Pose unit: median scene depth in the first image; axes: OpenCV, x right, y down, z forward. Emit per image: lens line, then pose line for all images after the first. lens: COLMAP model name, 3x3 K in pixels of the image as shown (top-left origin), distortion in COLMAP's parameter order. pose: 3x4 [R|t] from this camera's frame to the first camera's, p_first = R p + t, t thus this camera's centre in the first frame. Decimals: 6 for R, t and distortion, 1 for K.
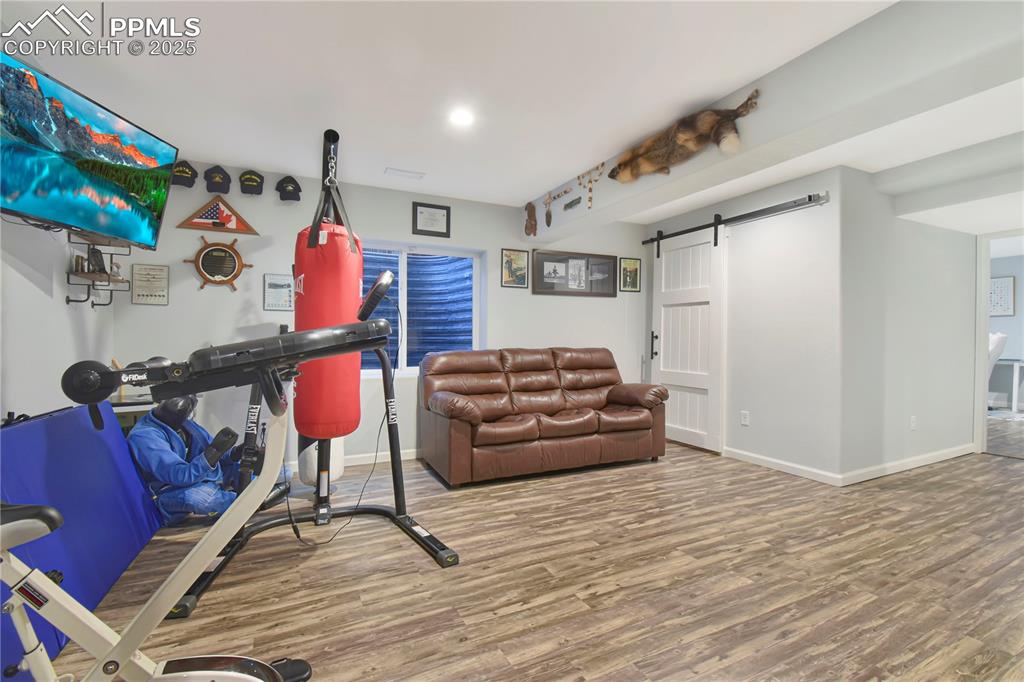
lens RADIAL K [[458.4, 0, 520.5], [0, 458.4, 339.9], [0, 0, 1]] dist [0.020091, -0.023551]
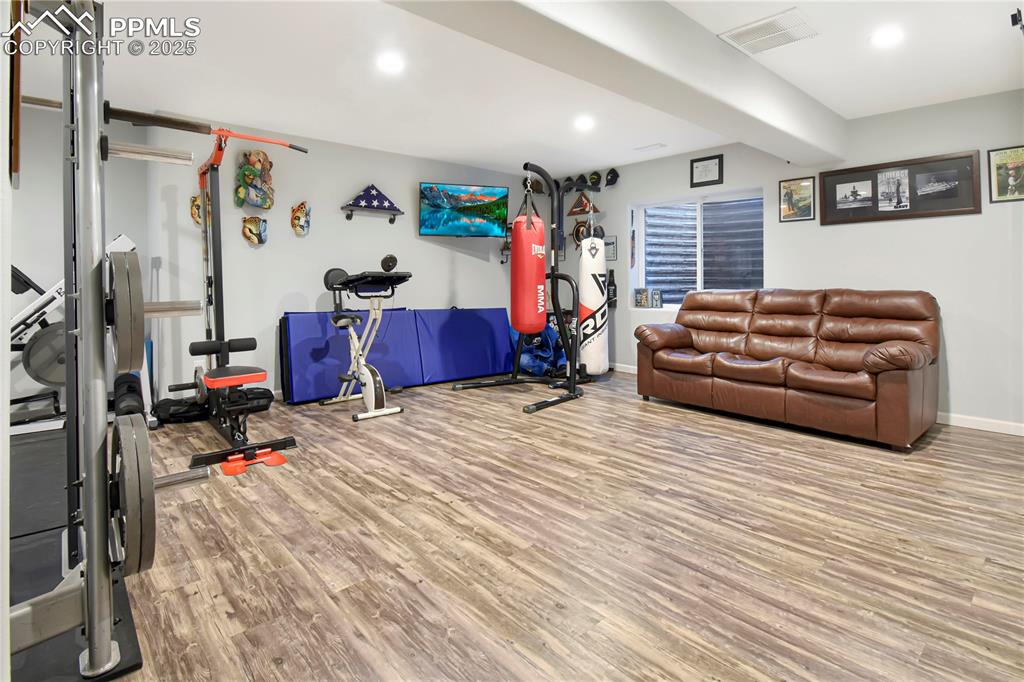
lens RADIAL K [[459.4, 0, 521.1], [0, 459.4, 302.4], [0, 0, 1]] dist [-0.000144, -0.011692]
pose [[0.322188, 0.040816, -0.945795, 0.858136], [-0.006617, 0.999143, 0.040865, 0.013104], [0.946653, -0.006908, 0.322182, 0.267572]]
